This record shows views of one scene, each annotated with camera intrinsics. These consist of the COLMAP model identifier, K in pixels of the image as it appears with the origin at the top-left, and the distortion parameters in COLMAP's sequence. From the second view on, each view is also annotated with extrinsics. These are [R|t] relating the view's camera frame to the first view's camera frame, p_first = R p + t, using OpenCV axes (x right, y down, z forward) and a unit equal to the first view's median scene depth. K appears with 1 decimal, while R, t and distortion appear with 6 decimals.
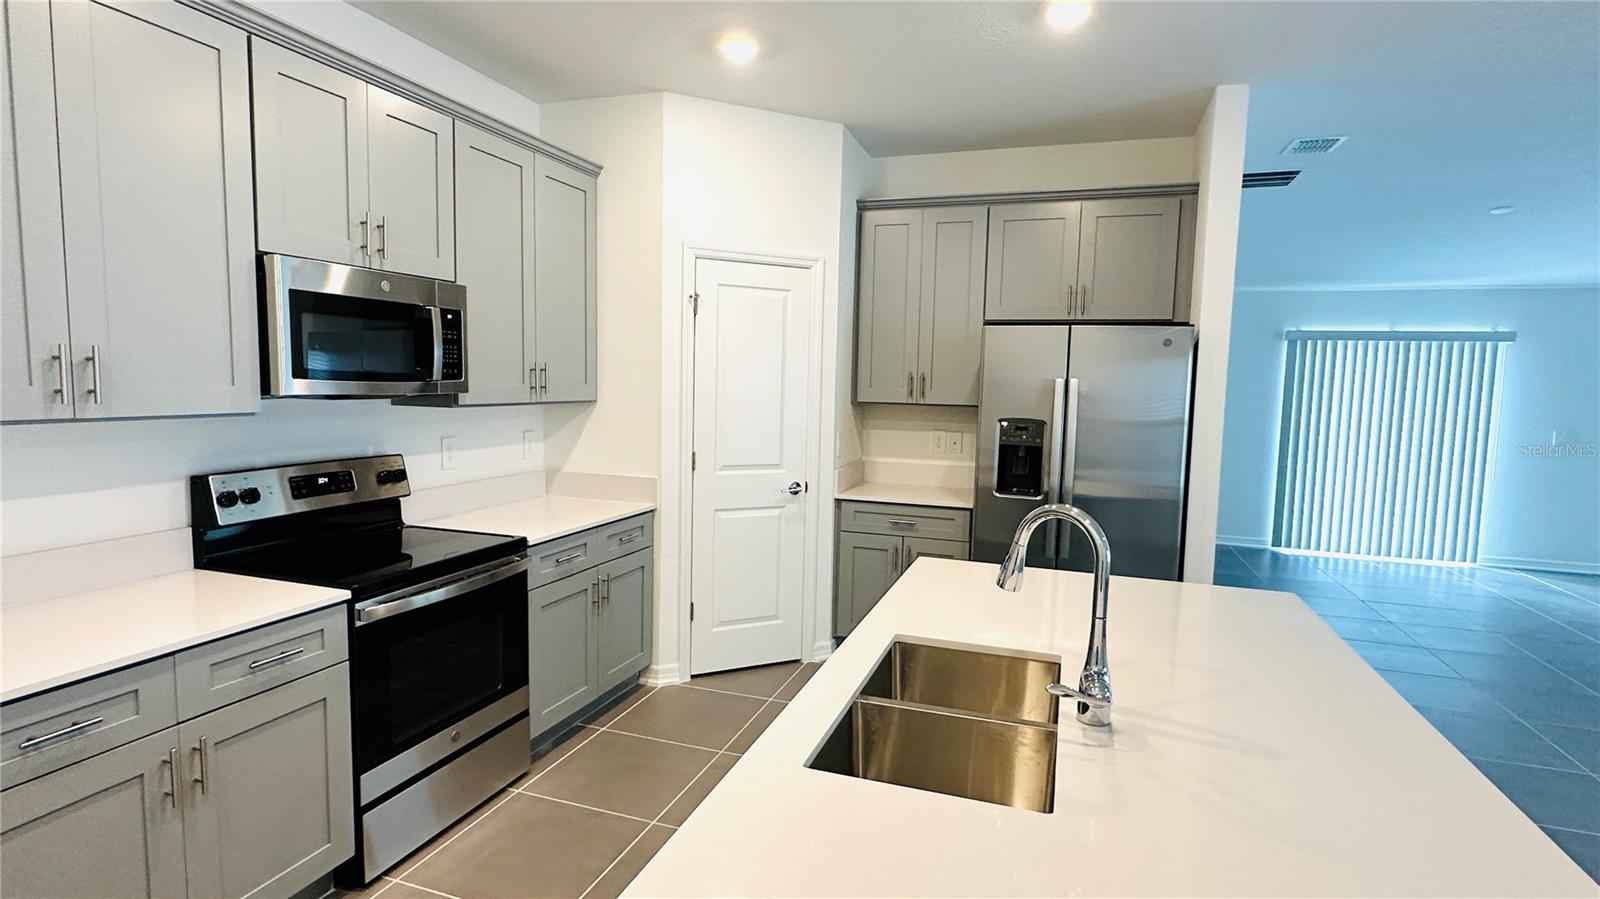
lens RADIAL K [[824.6, 0, 799.3], [0, 824.6, 448.3], [0, 0, 1]] dist [-0.019148, 0.001789]
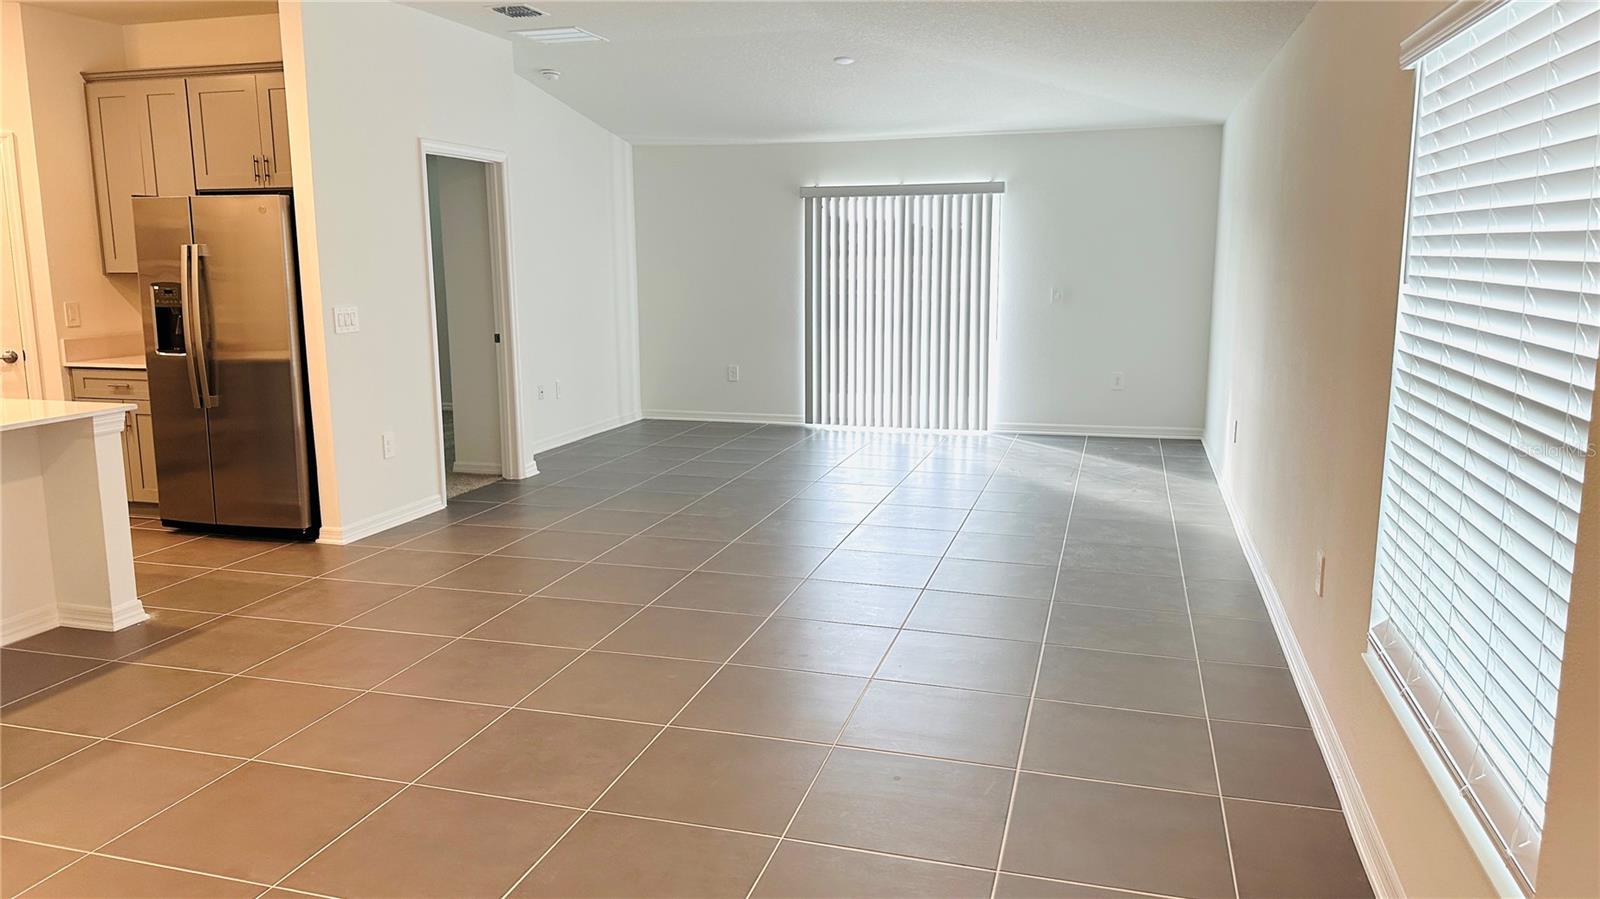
lens RADIAL K [[1121.1, 0, 800.7], [0, 1121.1, 447.0], [0, 0, 1]] dist [0.042769, -0.043979]
pose [[0.998553, -0.035076, 0.040775, 0.940197], [0.031619, 0.996086, 0.082538, 0.075664], [-0.043510, -0.081129, 0.995753, -0.495662]]
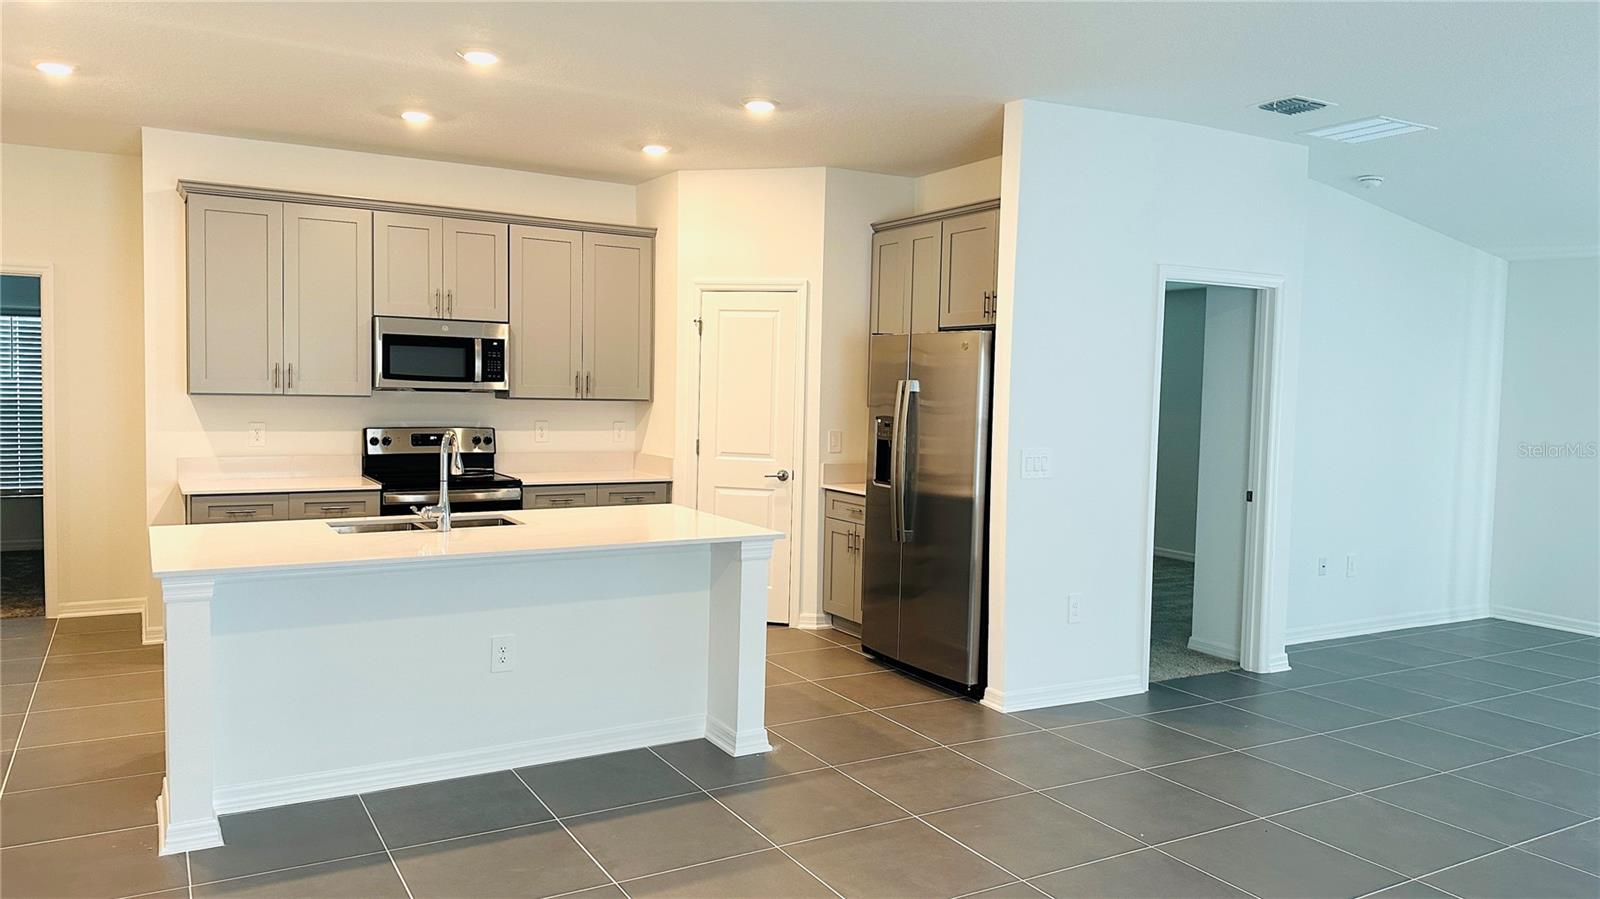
lens RADIAL K [[1121.1, 0, 771.3], [0, 1121.1, 434.9], [0, 0, 1]] dist [0.042769, -0.043979]
pose [[0.737867, 0.023451, -0.674539, 1.068537], [-0.063274, 0.997398, -0.034538, 0.047154], [0.671974, 0.068165, 0.737431, -0.205187]]
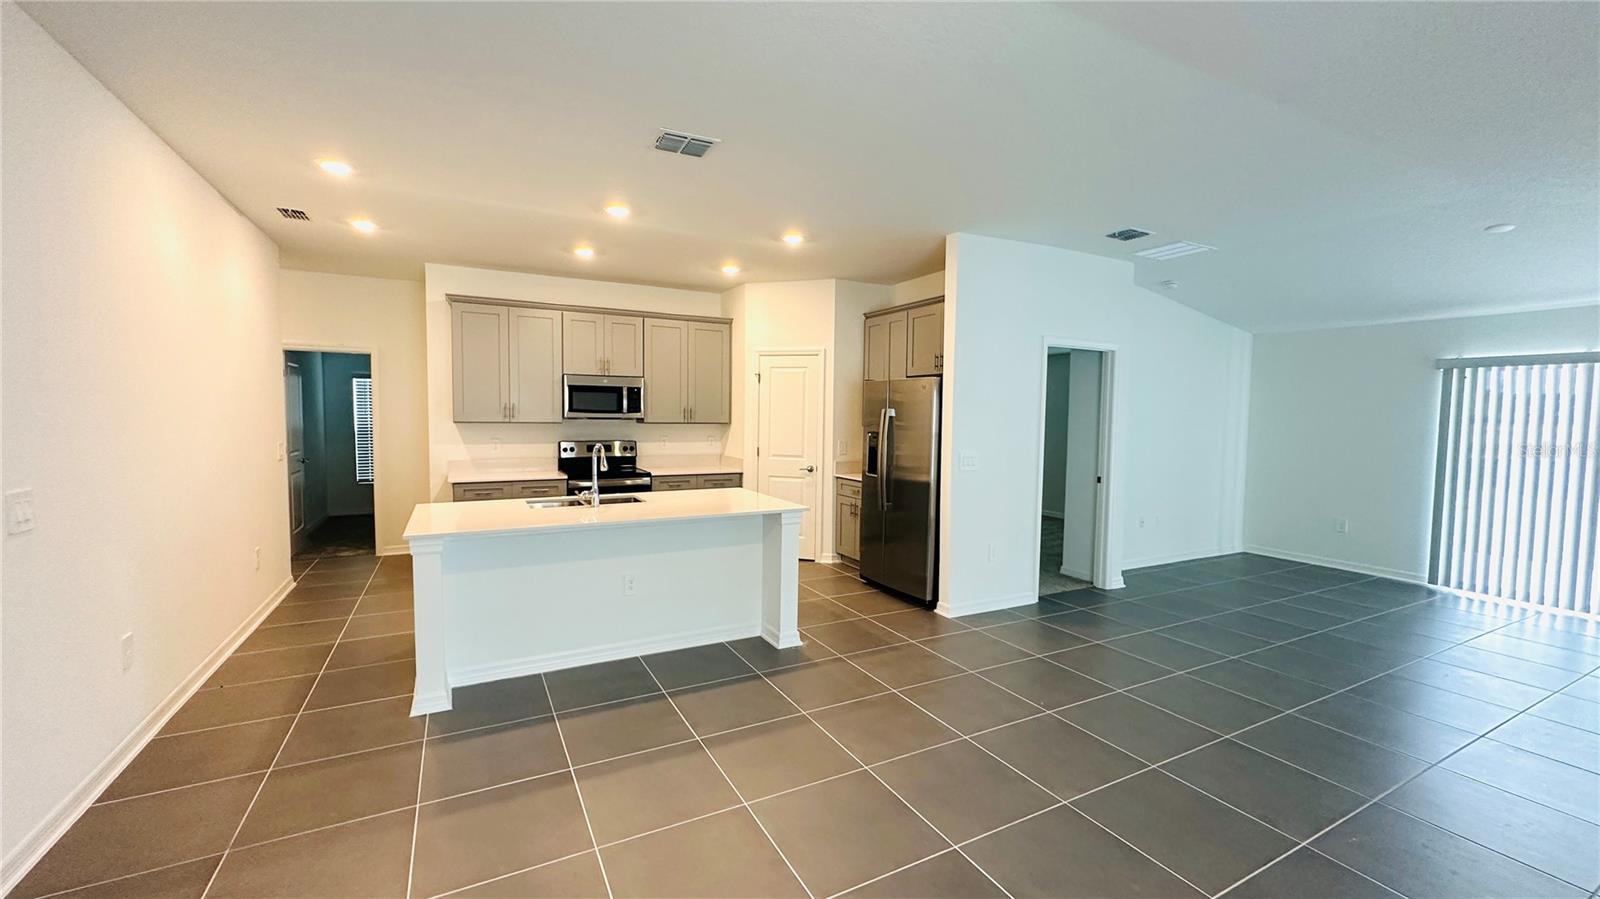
lens RADIAL K [[638.3, 0, 795.8], [0, 638.3, 446.6], [0, 0, 1]] dist [-0.003117, 0.001205]
pose [[0.724462, 0.020957, -0.688996, 0.999211], [-0.055924, 0.998030, -0.028446, 0.041116], [0.687043, 0.059140, 0.724206, -0.111785]]
